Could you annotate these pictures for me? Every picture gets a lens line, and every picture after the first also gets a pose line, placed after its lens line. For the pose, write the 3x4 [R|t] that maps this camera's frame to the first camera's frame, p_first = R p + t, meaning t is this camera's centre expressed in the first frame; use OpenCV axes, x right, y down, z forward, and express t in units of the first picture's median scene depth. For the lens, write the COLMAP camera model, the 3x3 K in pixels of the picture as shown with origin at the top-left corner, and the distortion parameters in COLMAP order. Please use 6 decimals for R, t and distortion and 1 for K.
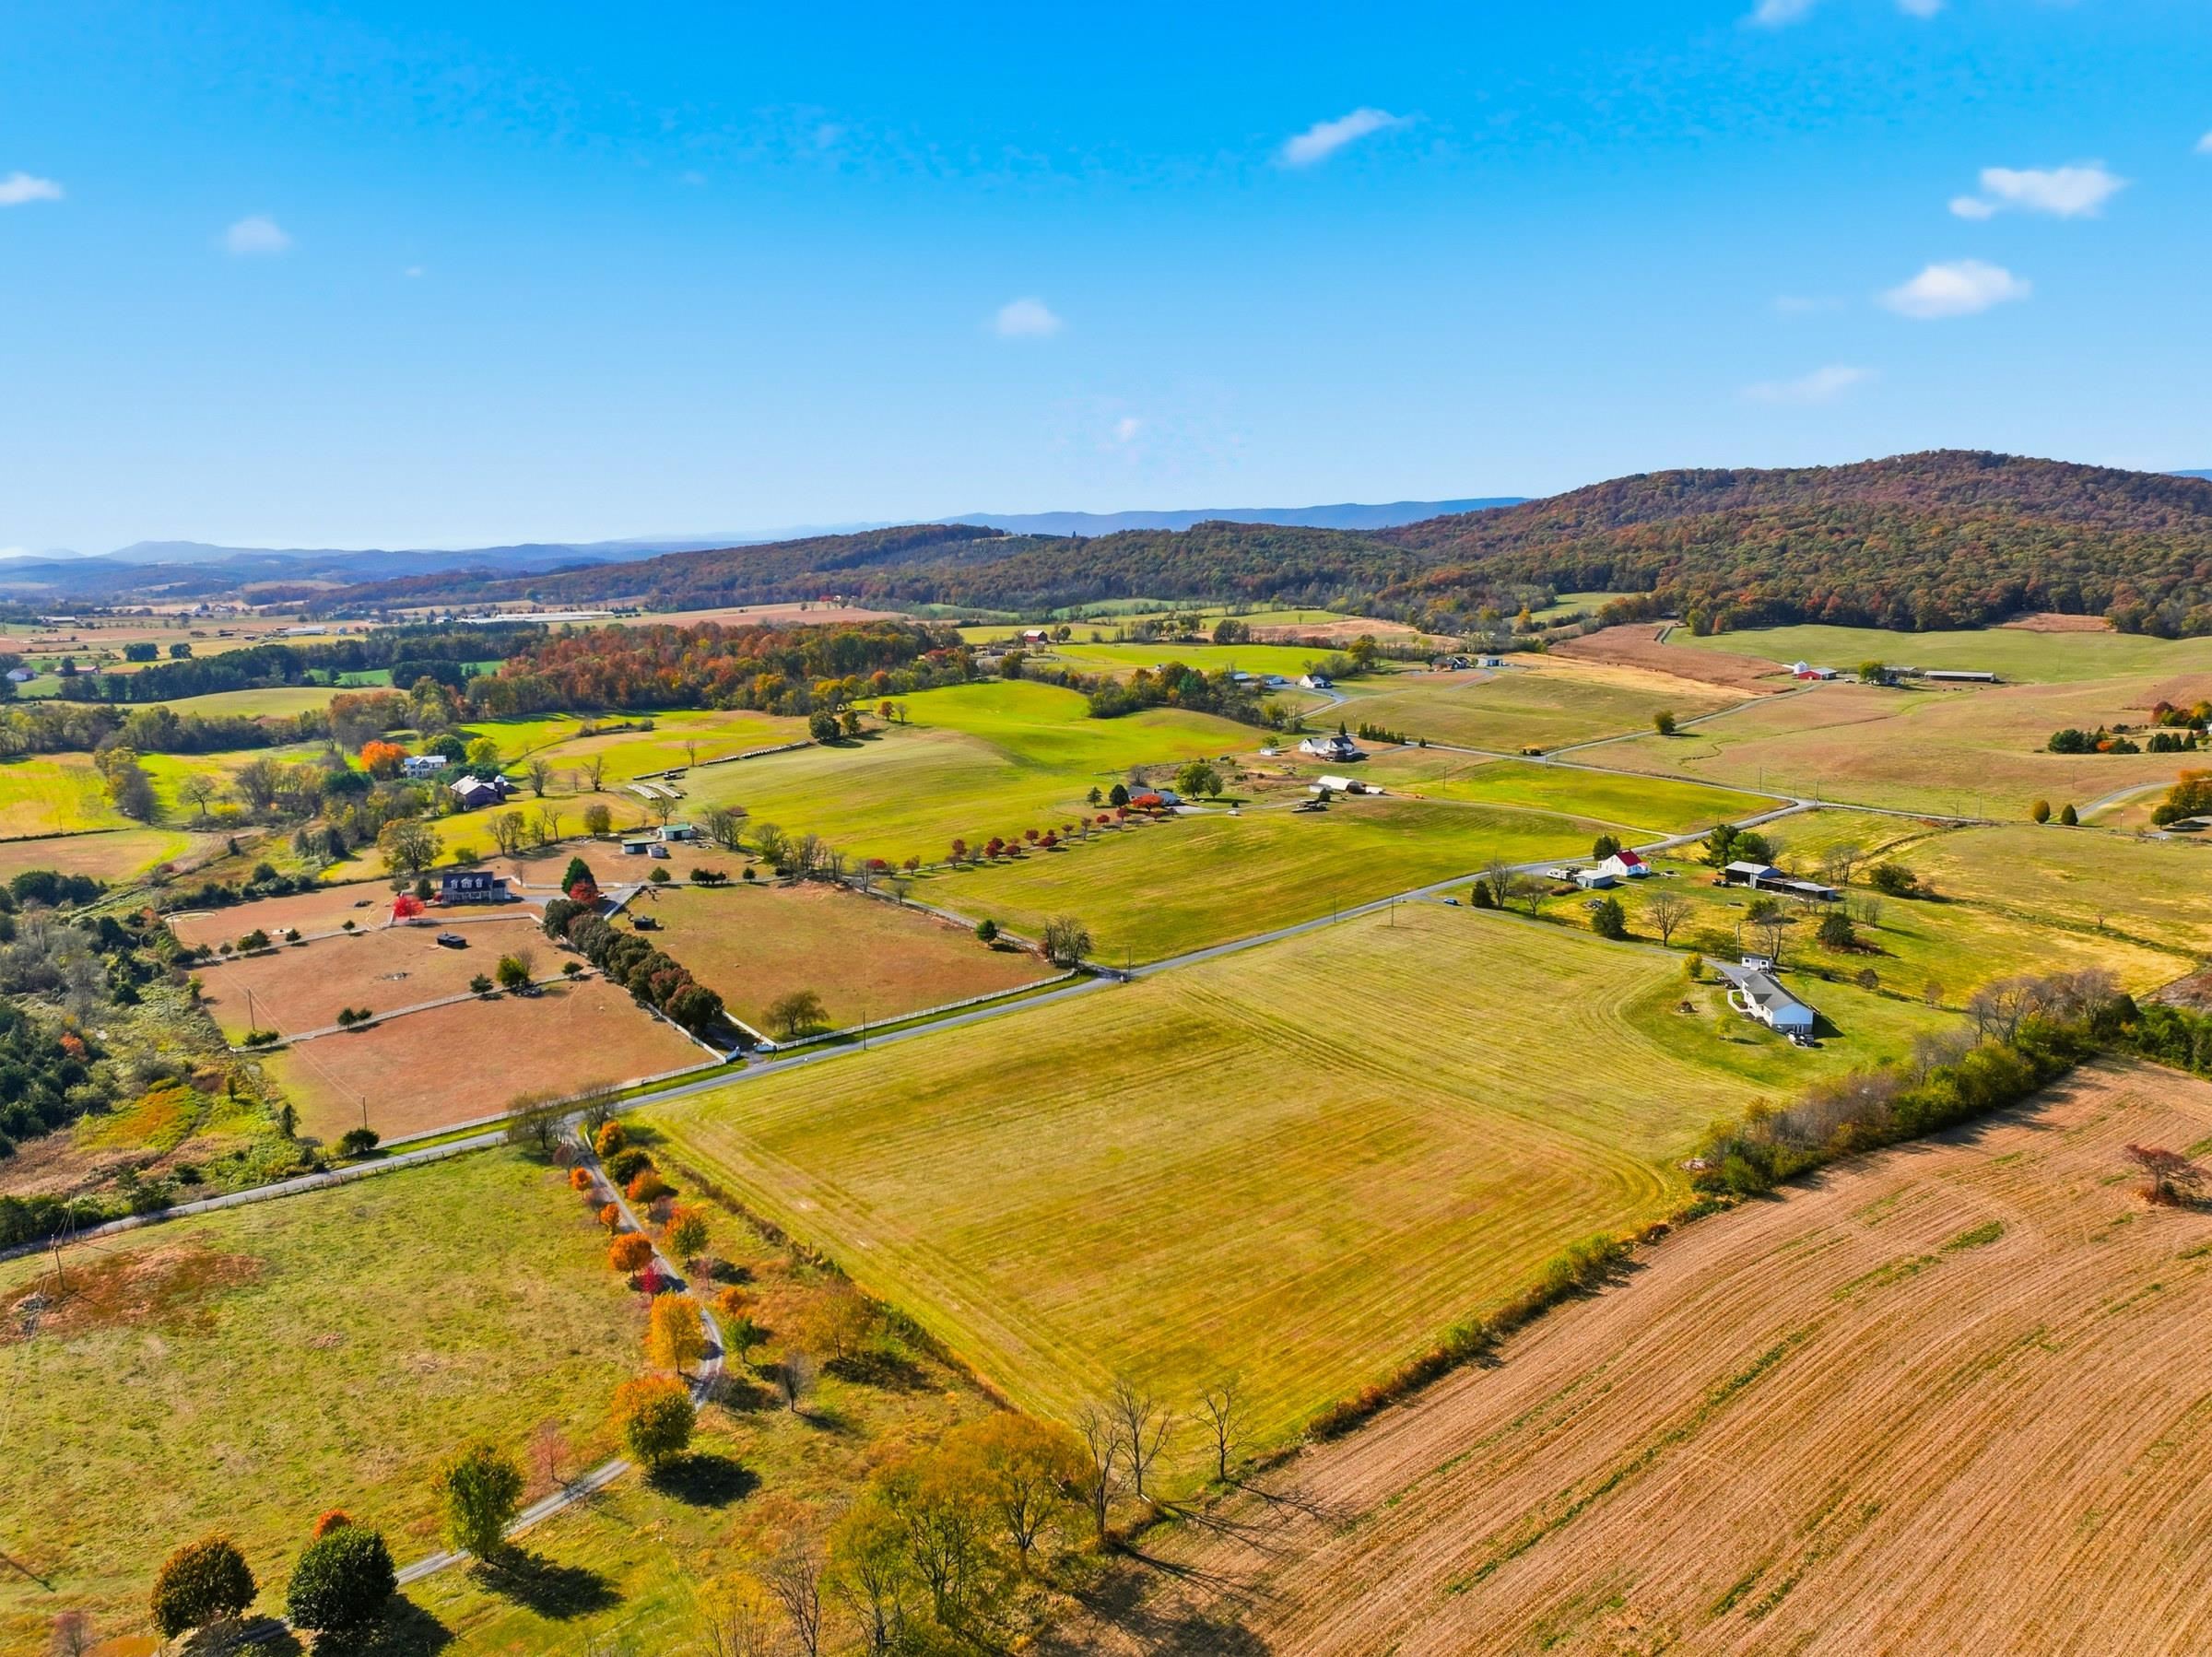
lens RADIAL K [[1558.0, 0, 1133.7], [0, 1558.0, 820.3], [0, 0, 1]] dist [0.007289, 0.004317]
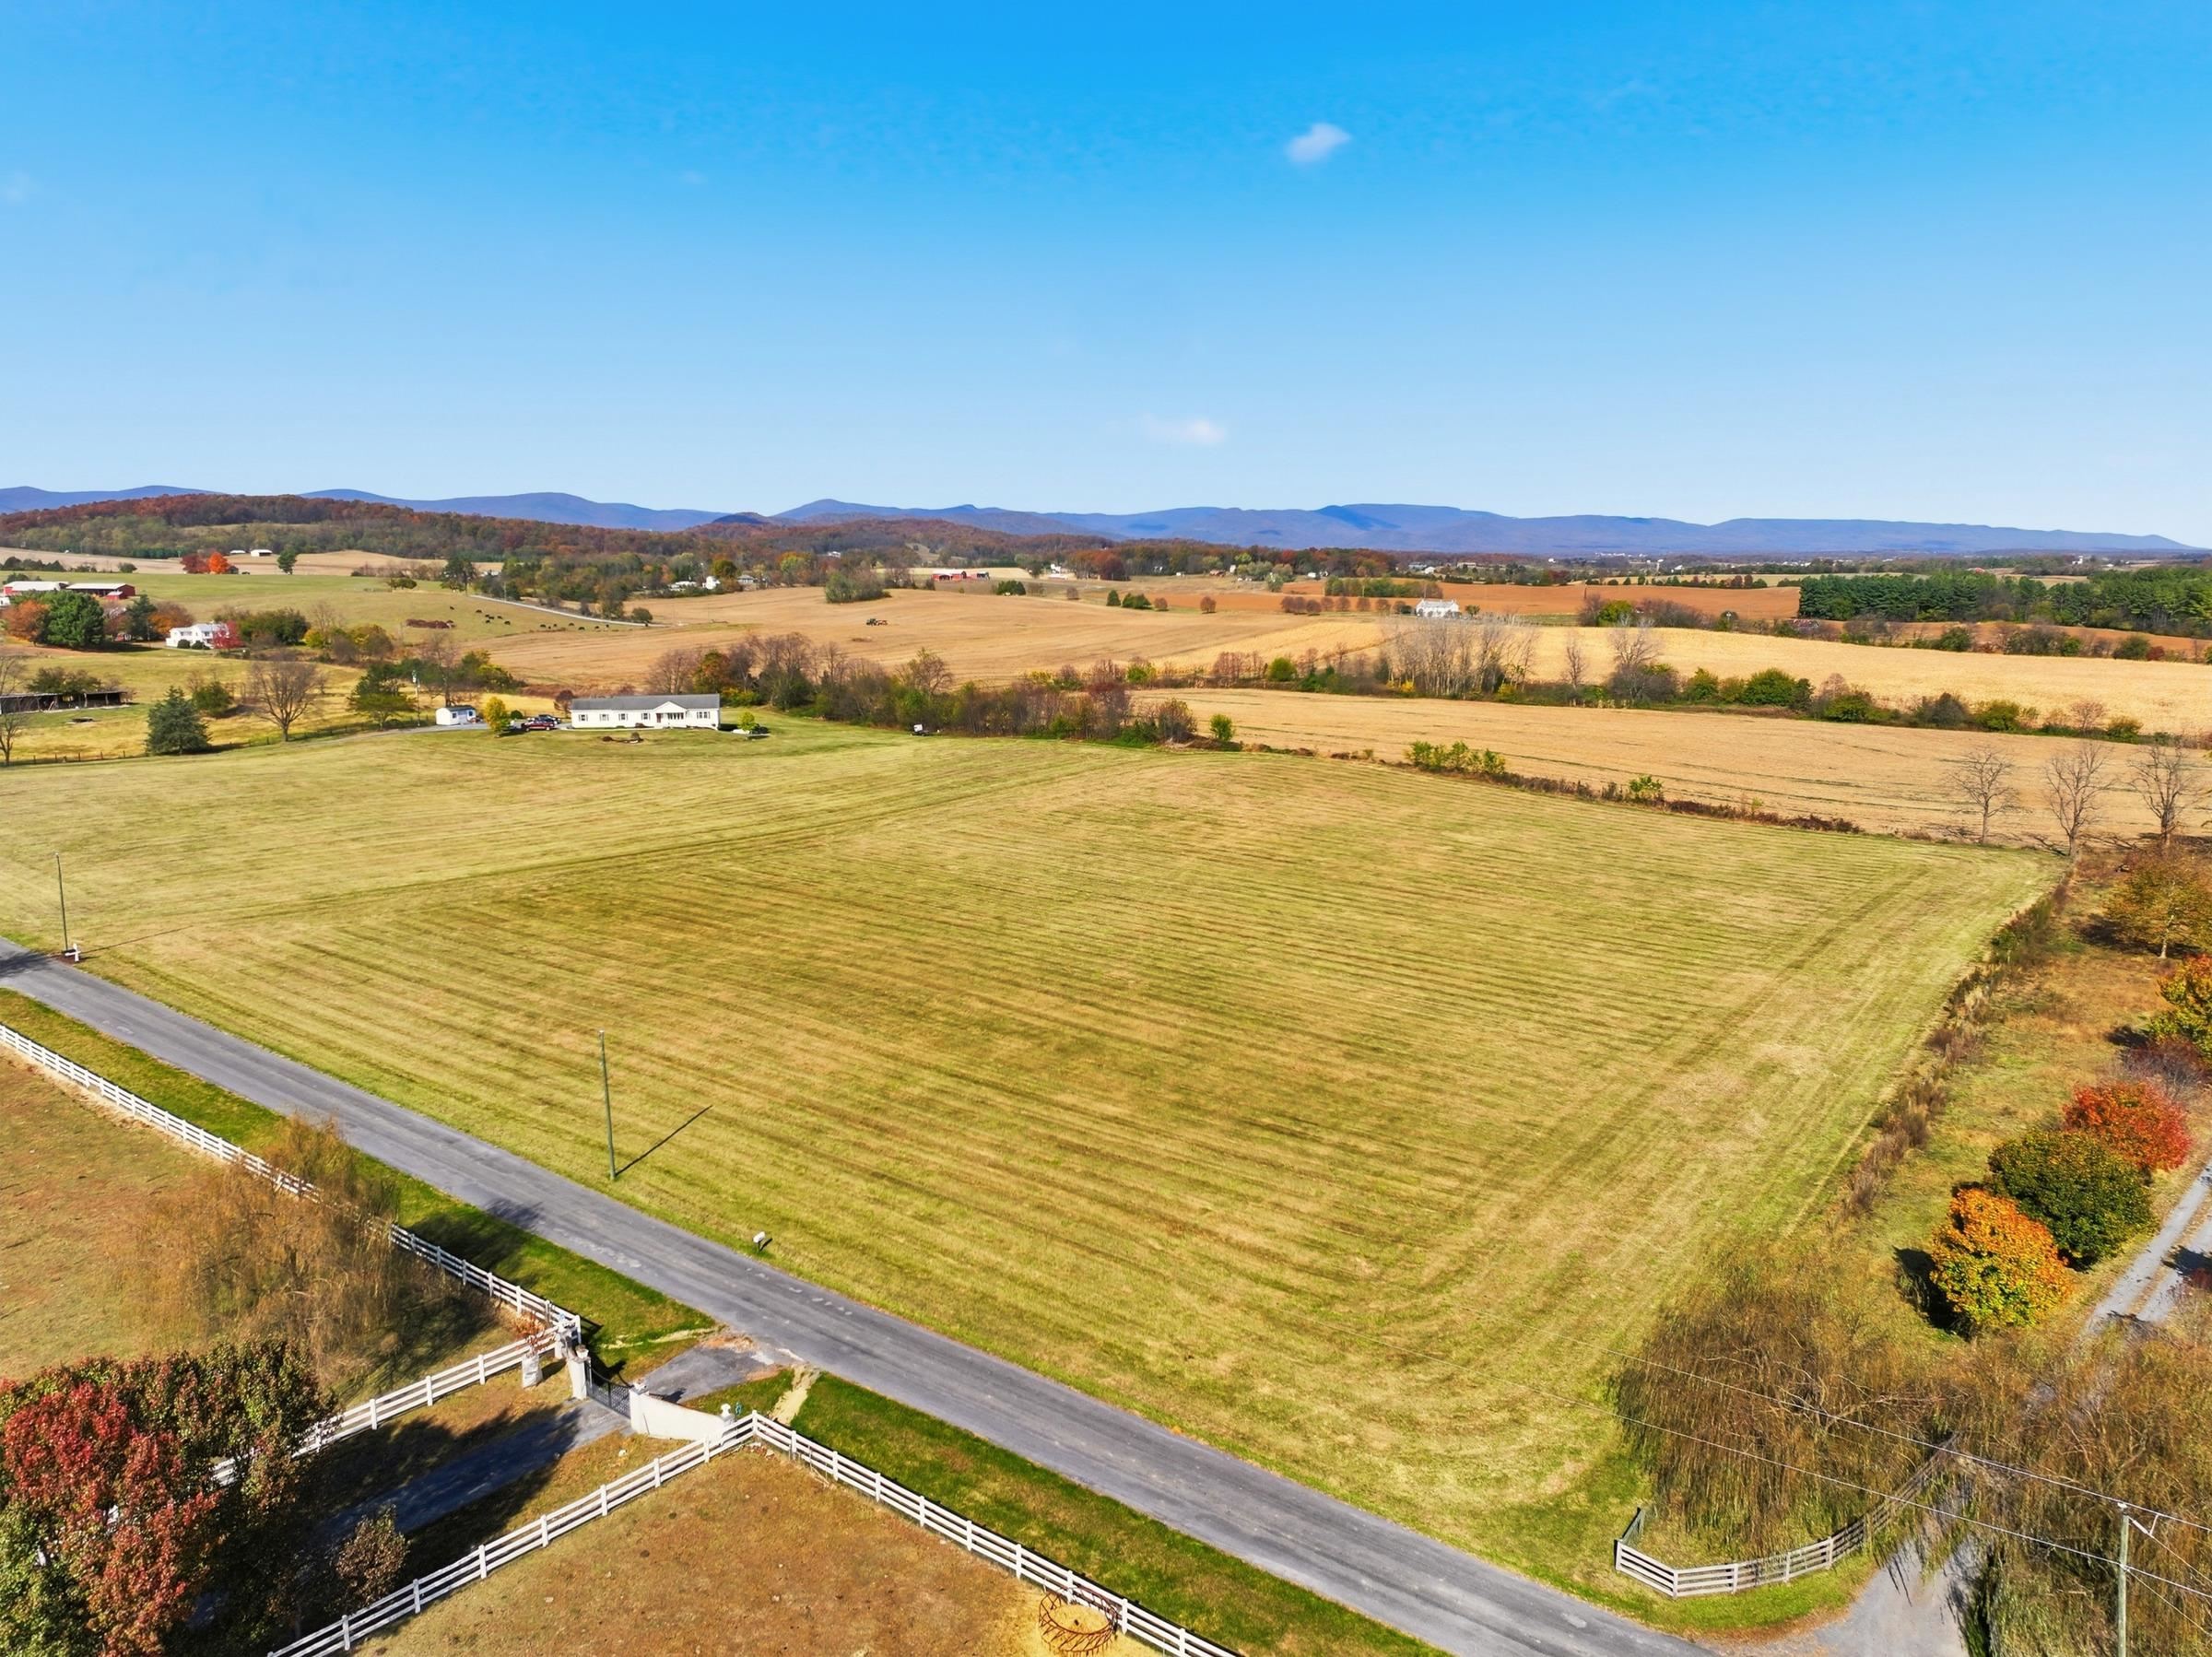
lens RADIAL K [[1558.0, 0, 1133.7], [0, 1558.0, 820.3], [0, 0, 1]] dist [0.007289, 0.004317]
pose [[-0.261483, -0.148239, 0.953757, -0.506874], [0.169362, 0.965759, 0.196536, 0.064538], [-0.950233, 0.212921, -0.227423, 1.134458]]
